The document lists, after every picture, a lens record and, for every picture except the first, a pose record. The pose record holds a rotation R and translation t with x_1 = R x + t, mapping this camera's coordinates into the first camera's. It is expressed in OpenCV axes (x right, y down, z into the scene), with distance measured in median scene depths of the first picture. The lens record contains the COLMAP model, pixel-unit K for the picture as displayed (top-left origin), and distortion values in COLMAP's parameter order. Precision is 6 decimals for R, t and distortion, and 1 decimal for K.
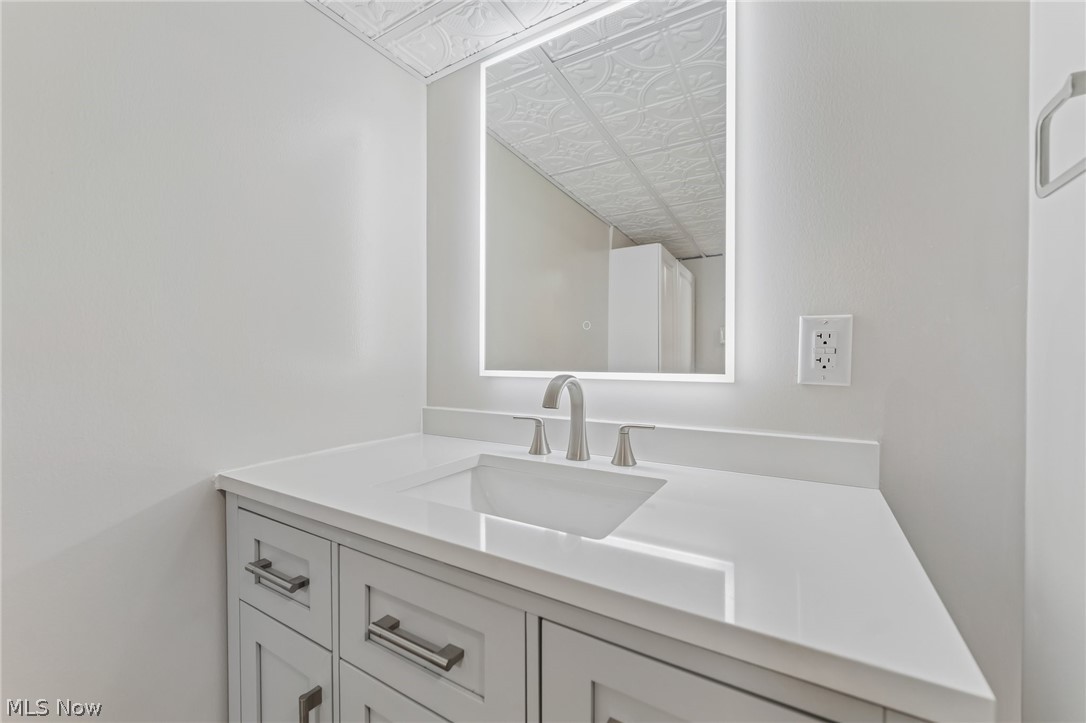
lens RADIAL K [[440.5, 0, 554.0], [0, 440.5, 362.3], [0, 0, 1]] dist [-0.002693, -0.000384]
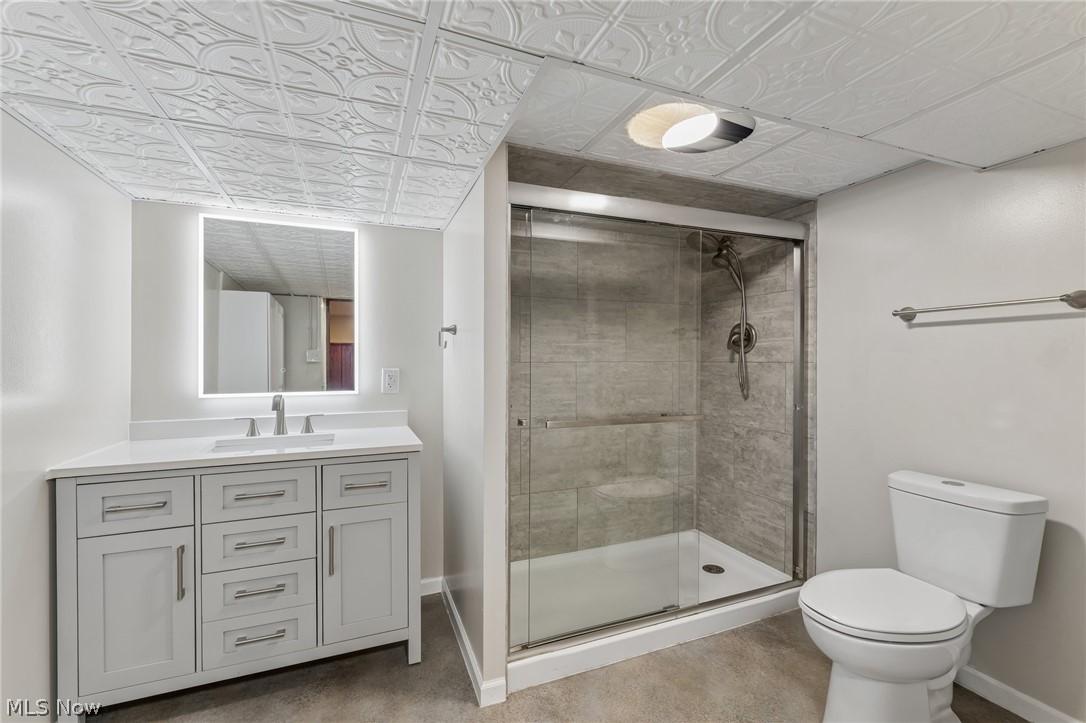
lens RADIAL K [[440.5, 0, 547.6], [0, 440.5, 367.9], [0, 0, 1]] dist [-0.002693, -0.000384]
pose [[0.598128, -0.005919, 0.801379, -0.859219], [0.009365, 0.999956, 0.000395, -0.084793], [-0.801346, 0.007268, 0.598157, -1.262315]]
